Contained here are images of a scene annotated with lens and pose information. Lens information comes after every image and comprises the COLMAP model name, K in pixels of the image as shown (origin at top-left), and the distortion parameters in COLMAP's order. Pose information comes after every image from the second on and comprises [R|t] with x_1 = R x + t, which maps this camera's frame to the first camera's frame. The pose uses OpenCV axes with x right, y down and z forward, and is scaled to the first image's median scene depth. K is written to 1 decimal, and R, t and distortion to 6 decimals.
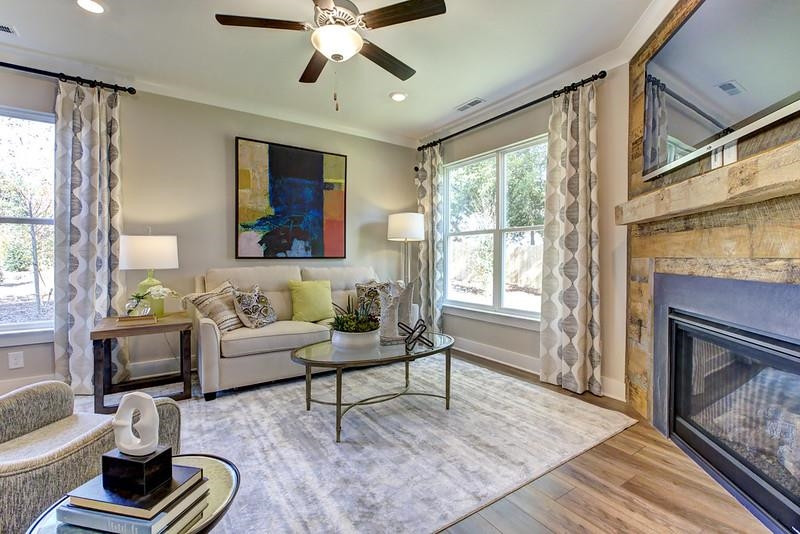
lens RADIAL K [[358.6, 0, 399.8], [0, 358.6, 263.6], [0, 0, 1]] dist [-0.007425, 0.003752]
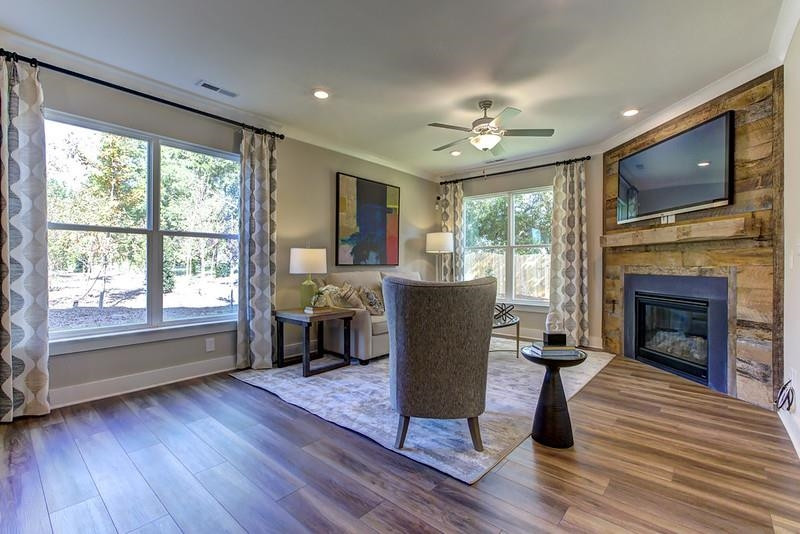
lens RADIAL K [[358.6, 0, 398.9], [0, 358.6, 268.7], [0, 0, 1]] dist [-0.007425, 0.003752]
pose [[0.965485, -0.000660, 0.260457, -0.694896], [0.002175, 0.999982, -0.005528, 0.005583], [-0.260449, 0.005904, 0.965470, -0.376590]]
